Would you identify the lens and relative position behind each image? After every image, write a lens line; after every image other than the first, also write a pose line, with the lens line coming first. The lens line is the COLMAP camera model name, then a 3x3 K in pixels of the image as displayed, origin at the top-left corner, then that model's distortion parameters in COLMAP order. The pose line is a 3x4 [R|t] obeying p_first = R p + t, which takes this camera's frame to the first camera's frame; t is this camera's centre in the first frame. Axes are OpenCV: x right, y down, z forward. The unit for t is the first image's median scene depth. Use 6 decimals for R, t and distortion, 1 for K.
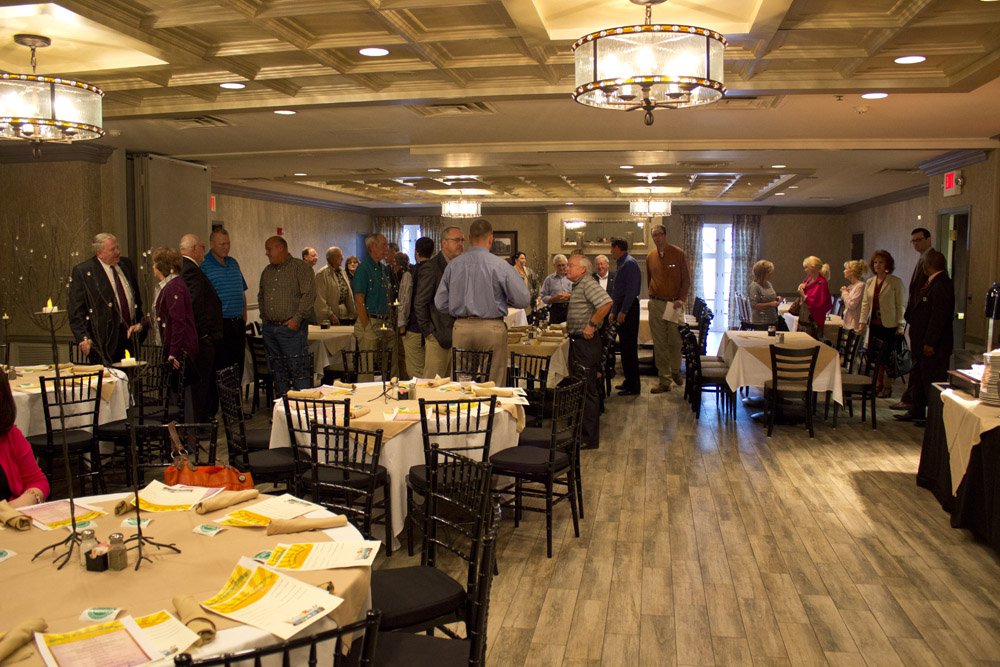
lens RADIAL K [[850.4, 0, 500.0], [0, 850.4, 333.5], [0, 0, 1]] dist [-0.168990, 0.169215]
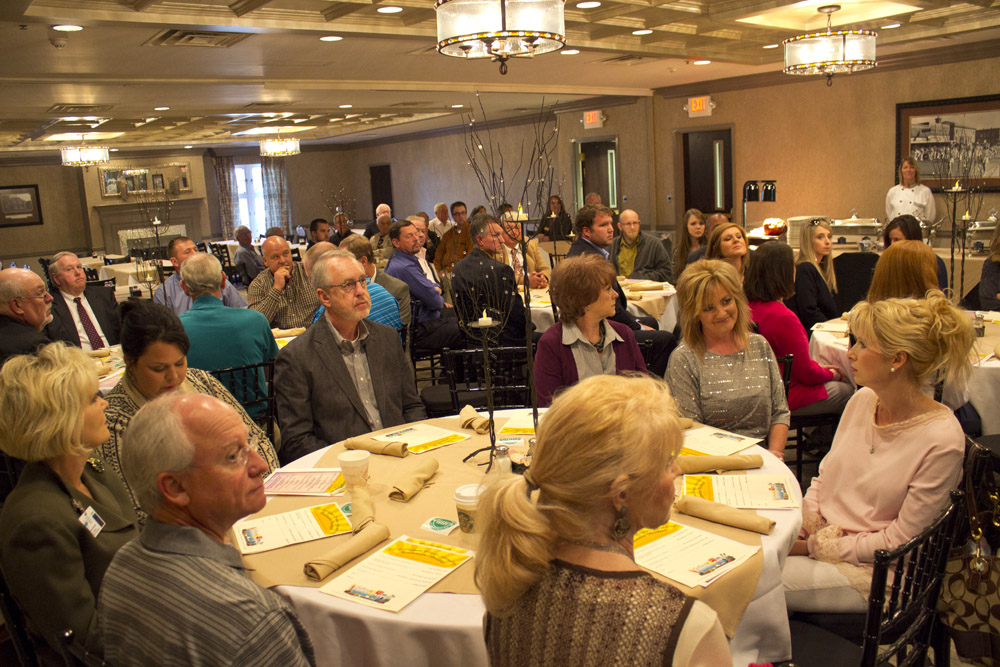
lens RADIAL K [[850.4, 0, 500.0], [0, 850.4, 333.5], [0, 0, 1]] dist [-0.168990, 0.169215]
pose [[0.661819, -0.175544, 0.728821, -0.515821], [0.129597, 0.984351, 0.119407, -0.012289], [-0.738377, 0.015427, 0.674212, 0.127374]]
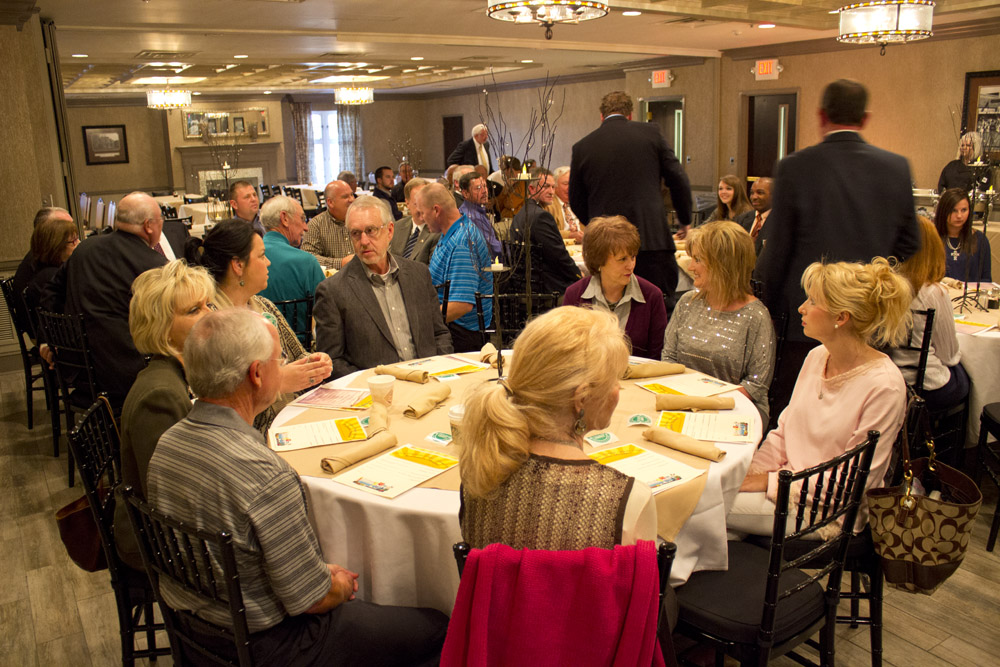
lens RADIAL K [[850.4, 0, 500.0], [0, 850.4, 333.5], [0, 0, 1]] dist [-0.168990, 0.169215]
pose [[0.729002, -0.179037, 0.660682, -0.525174], [0.092524, 0.982104, 0.164048, -0.011277], [-0.678229, -0.058462, 0.732521, 0.094522]]
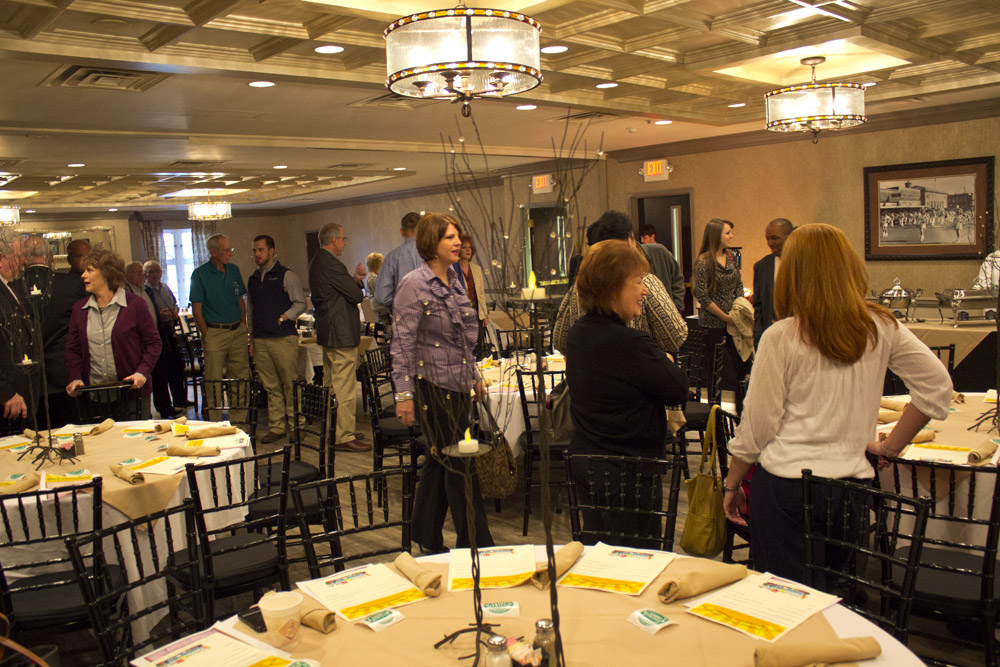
lens RADIAL K [[850.4, 0, 500.0], [0, 850.4, 333.5], [0, 0, 1]] dist [-0.168990, 0.169215]
pose [[0.605466, -0.117927, 0.787086, -0.469902], [0.127756, 0.990538, 0.050133, -0.015666], [-0.785550, 0.070202, 0.614803, 0.179965]]
